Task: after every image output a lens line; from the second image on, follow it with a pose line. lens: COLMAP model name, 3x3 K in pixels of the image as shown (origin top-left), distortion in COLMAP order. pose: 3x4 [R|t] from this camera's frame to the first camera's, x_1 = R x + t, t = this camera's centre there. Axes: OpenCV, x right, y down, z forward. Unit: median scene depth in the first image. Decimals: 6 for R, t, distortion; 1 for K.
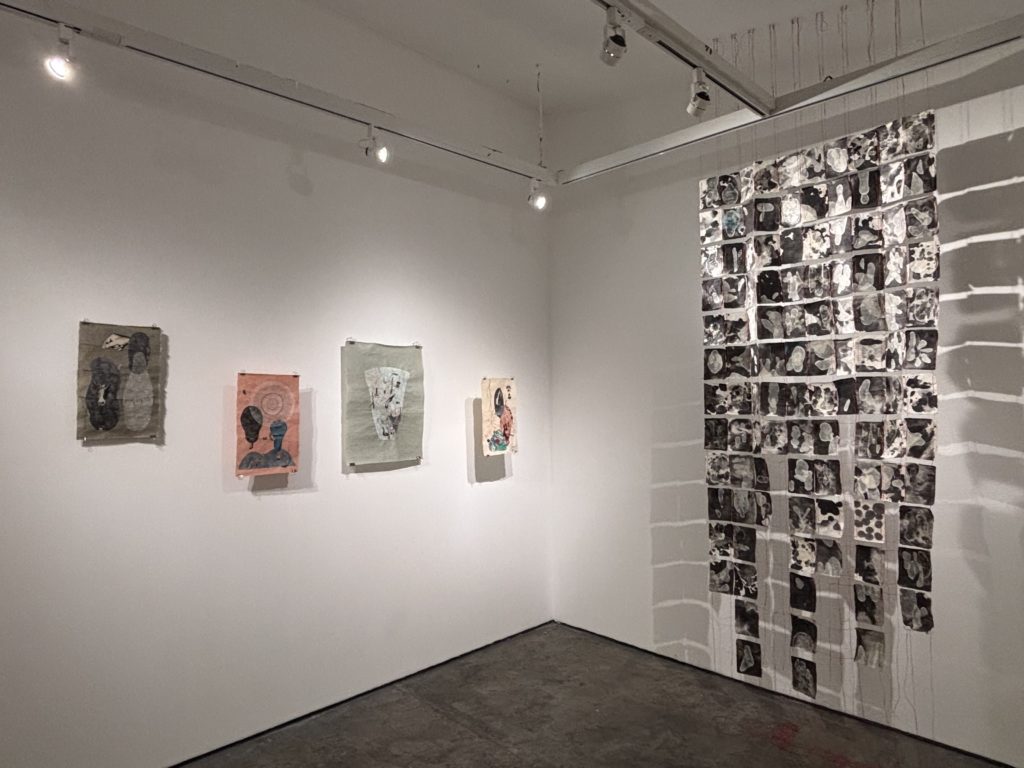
lens RADIAL K [[638.5, 0, 512.0], [0, 638.5, 384.0], [0, 0, 1]] dist [-0.000547, -0.000154]
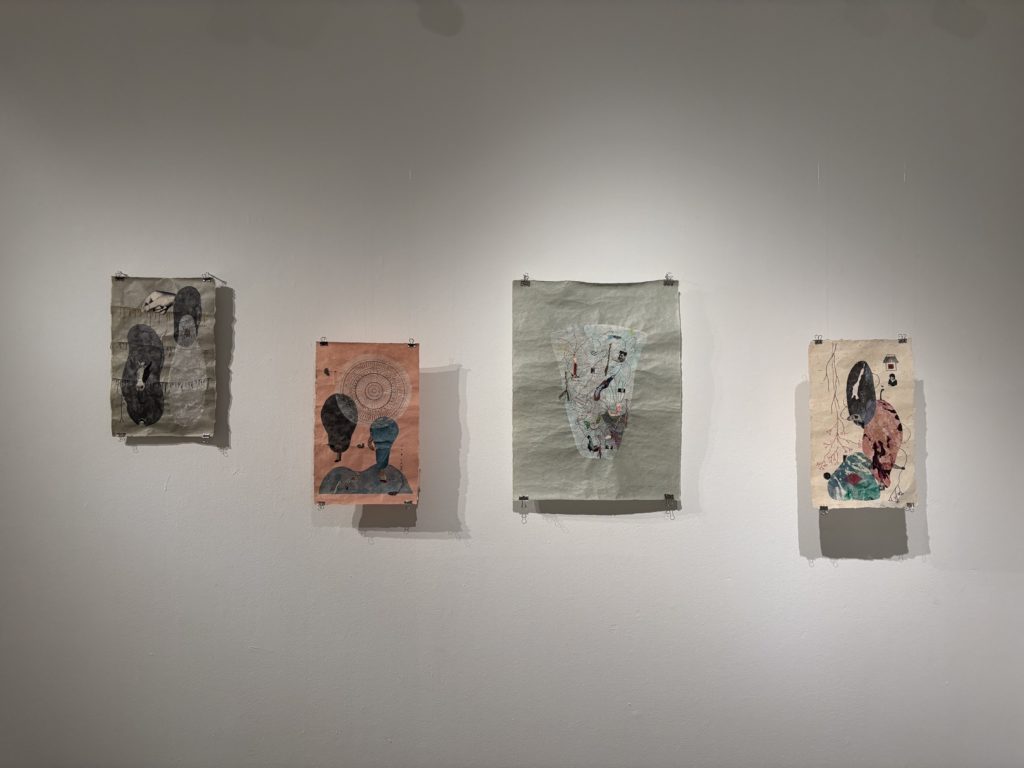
lens RADIAL K [[767.9, 0, 512.0], [0, 767.9, 384.0], [0, 0, 1]] dist [0.050224, -0.000493]
pose [[0.722385, 0.019486, -0.691216, 0.228528], [0.012413, 0.999076, 0.041138, -0.004221], [0.691380, -0.038298, 0.721476, 0.545399]]
